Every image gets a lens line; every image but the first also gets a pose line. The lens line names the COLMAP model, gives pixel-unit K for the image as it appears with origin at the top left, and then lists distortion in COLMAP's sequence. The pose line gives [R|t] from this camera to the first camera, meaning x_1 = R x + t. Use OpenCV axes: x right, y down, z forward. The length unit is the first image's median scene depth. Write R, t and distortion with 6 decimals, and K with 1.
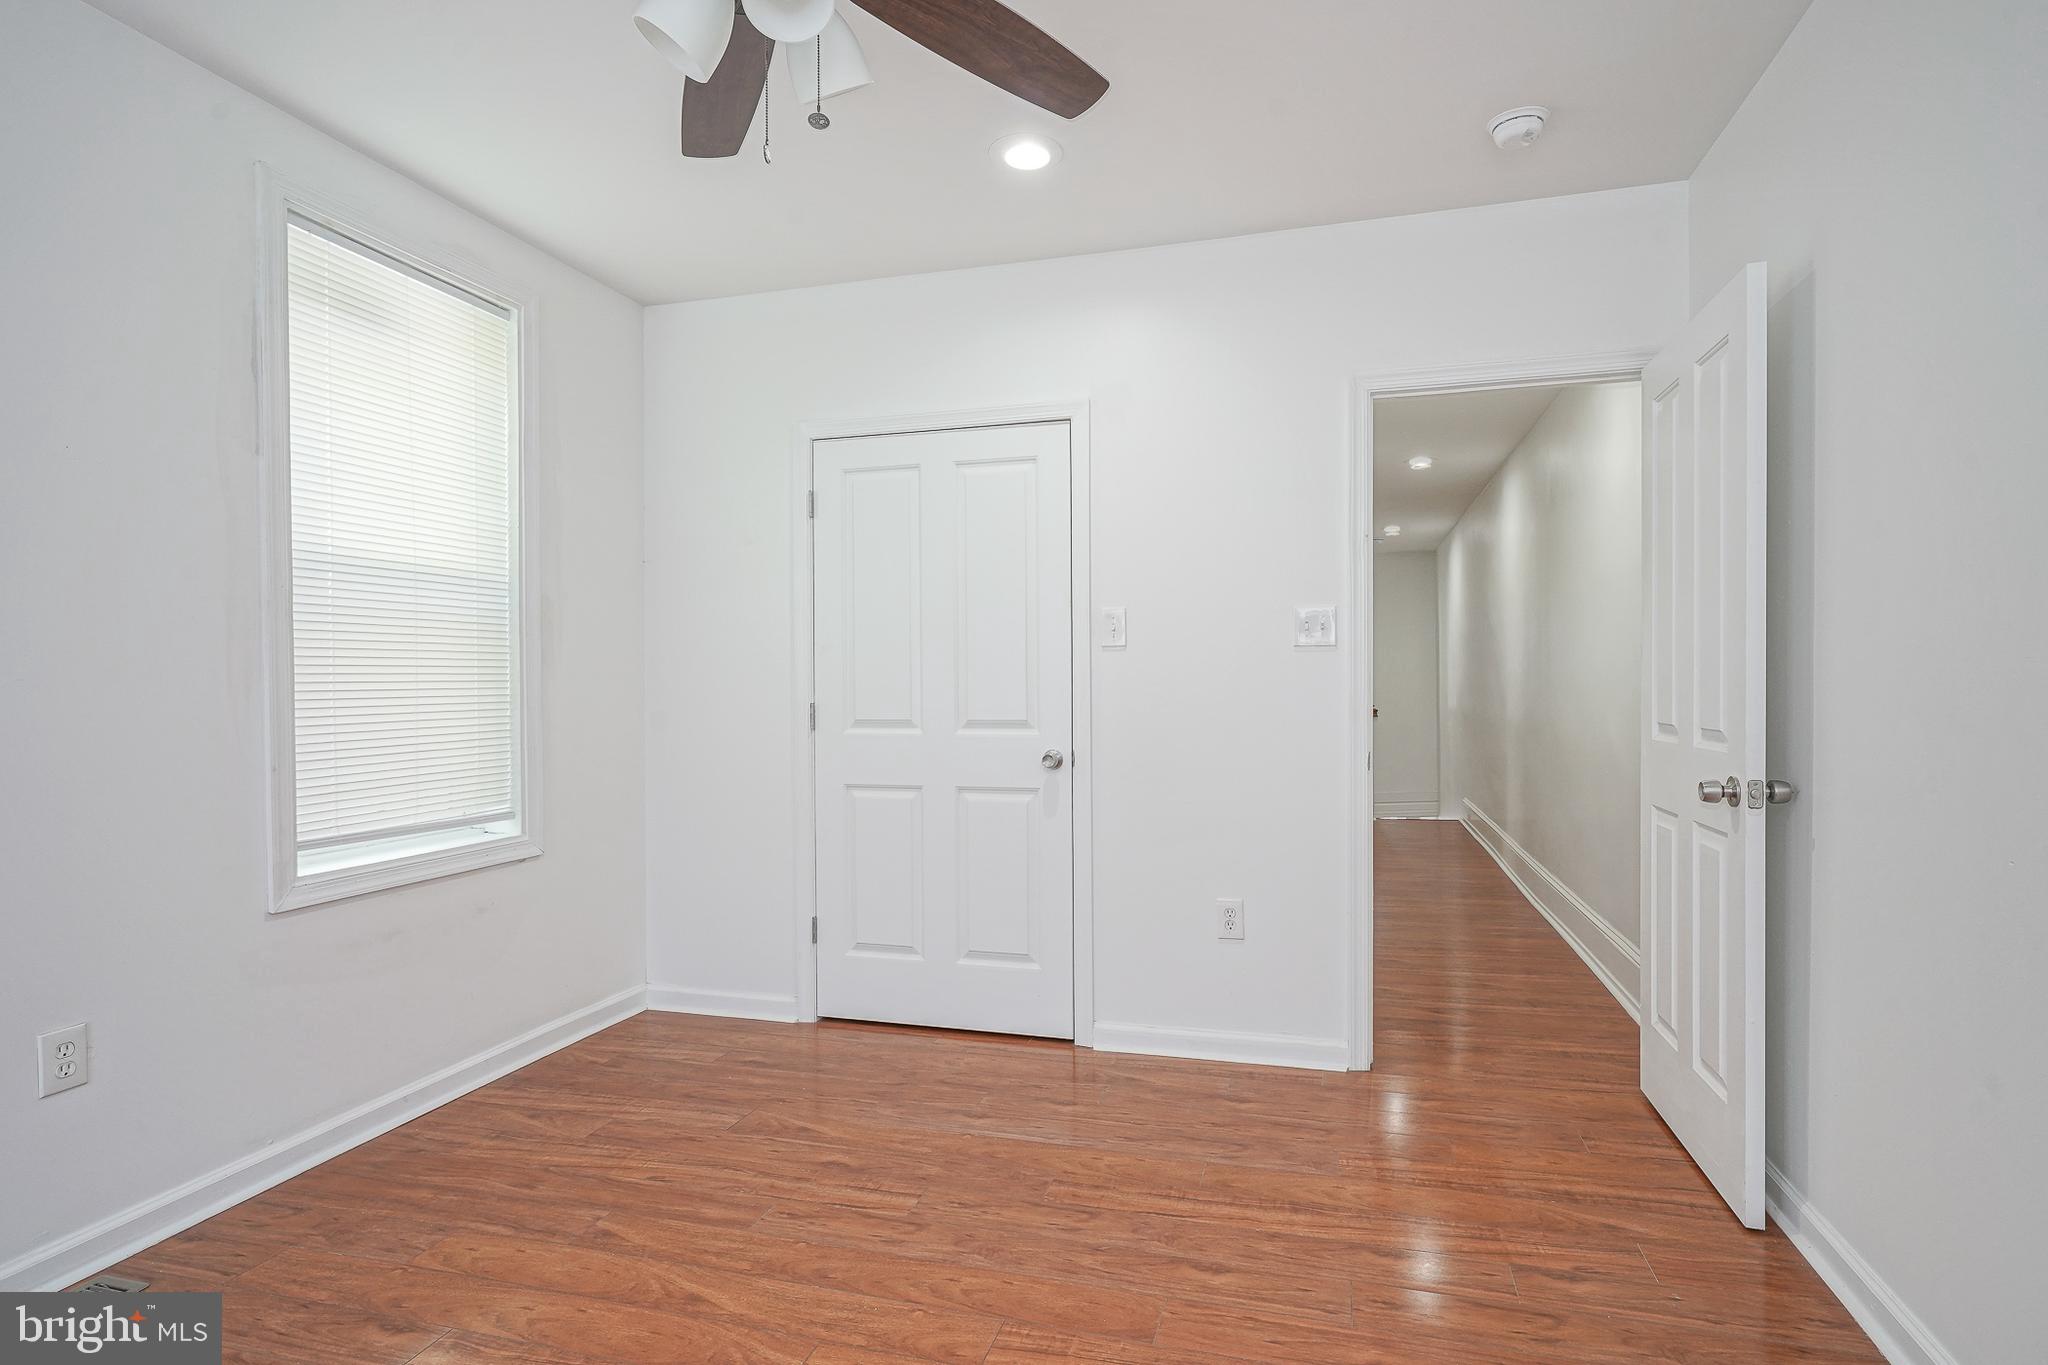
lens RADIAL K [[1025.1, 0, 1035.2], [0, 1025.1, 681.6], [0, 0, 1]] dist [-0.011108, 0.006130]
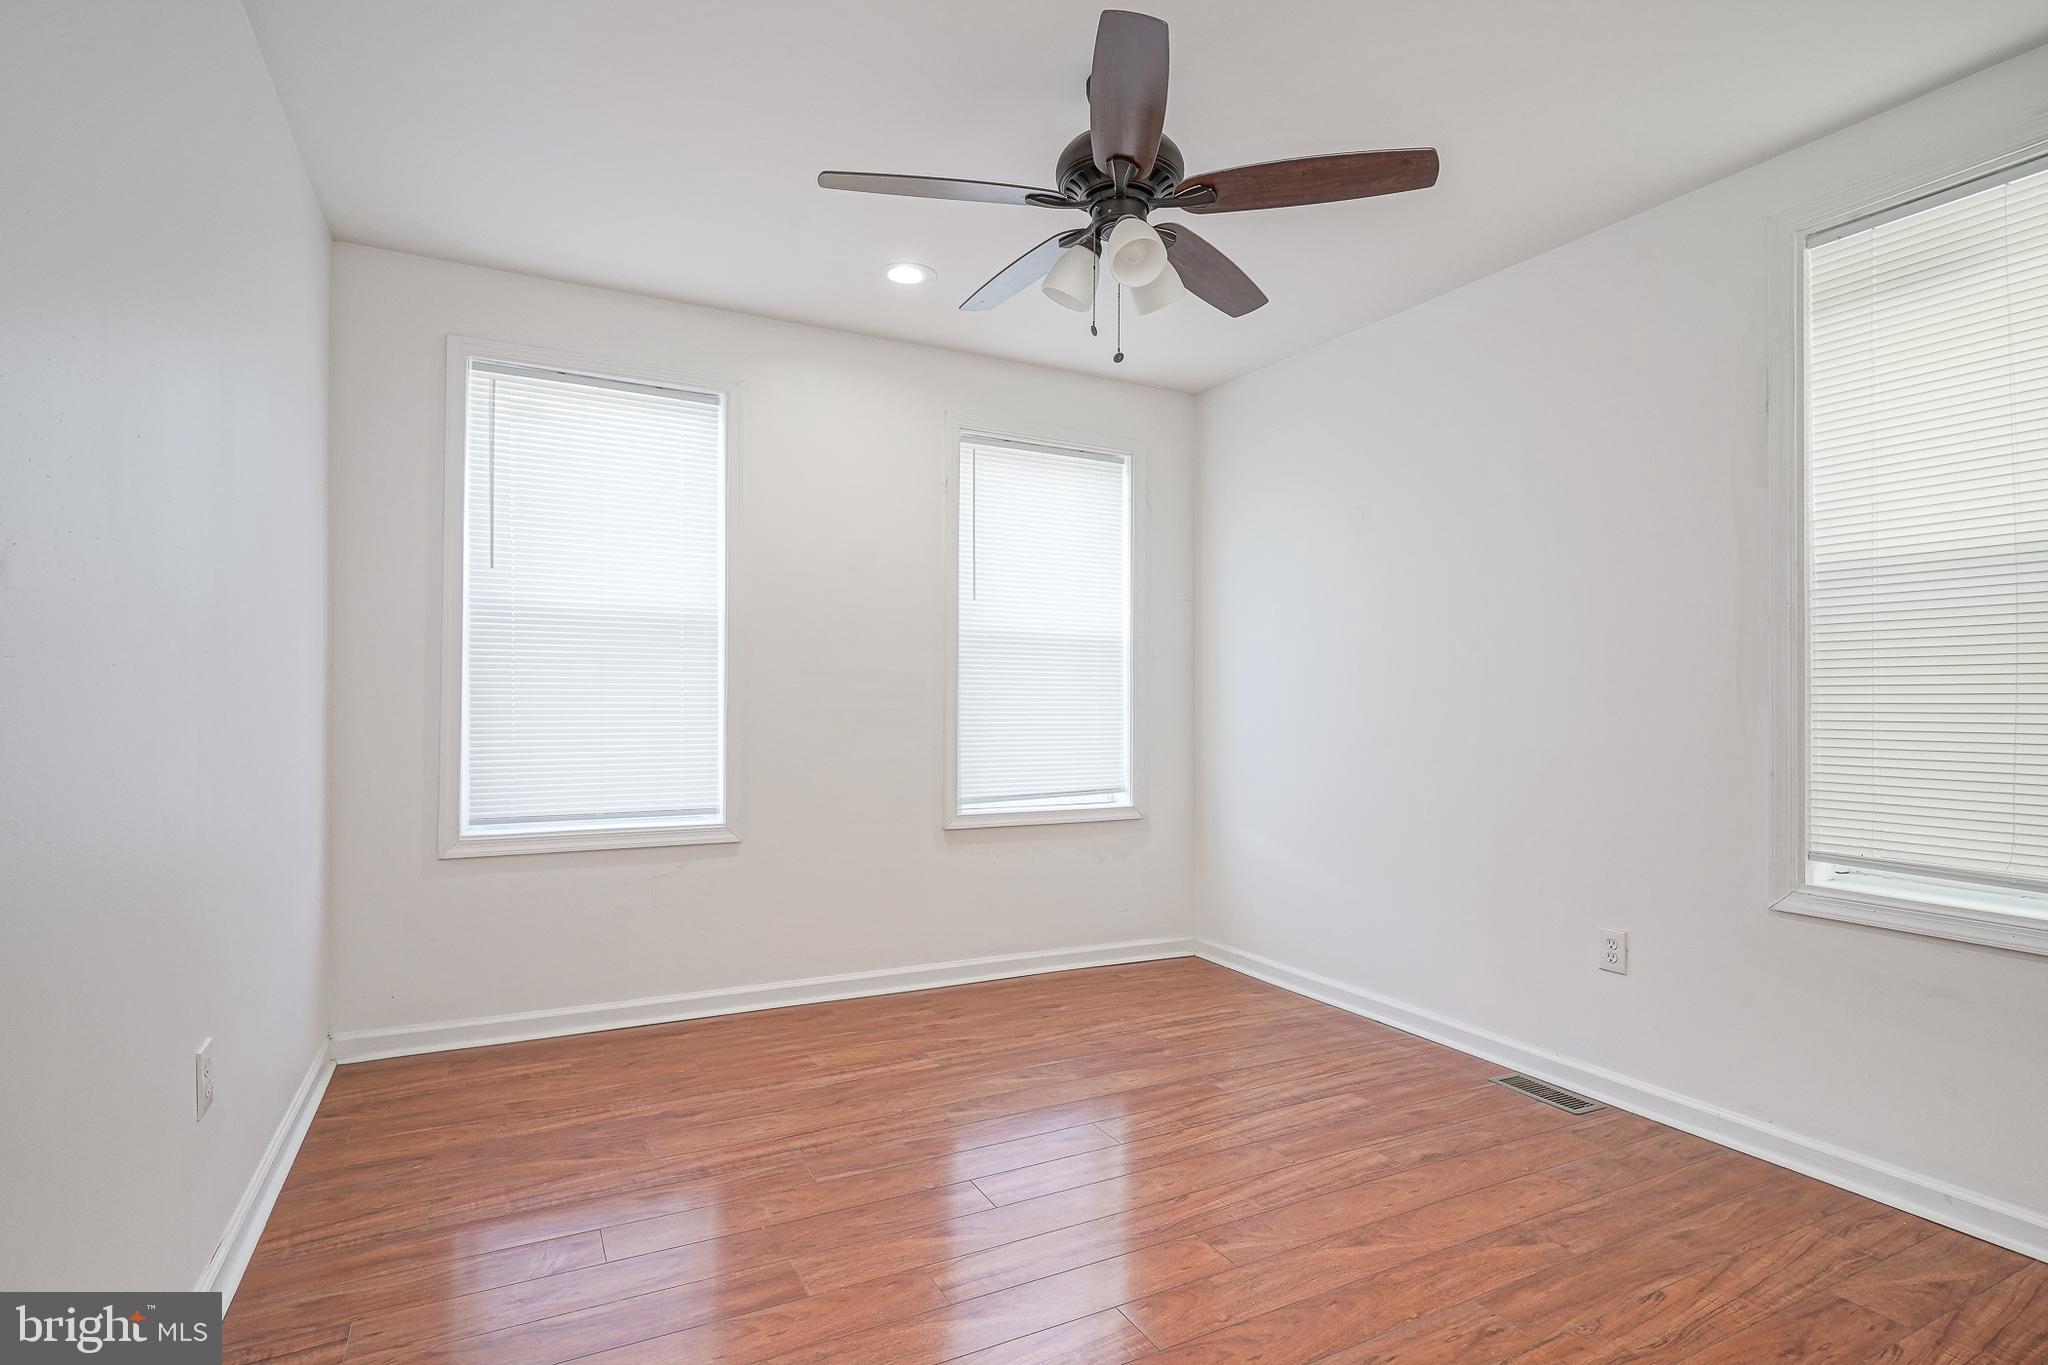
lens RADIAL K [[1025.1, 0, 1028.1], [0, 1025.1, 677.5], [0, 0, 1]] dist [-0.011108, 0.006130]
pose [[-0.724186, -0.015695, -0.689426, 0.605266], [-0.002077, 0.999786, -0.020578, 0.007777], [0.689601, -0.013470, -0.724064, 1.332459]]
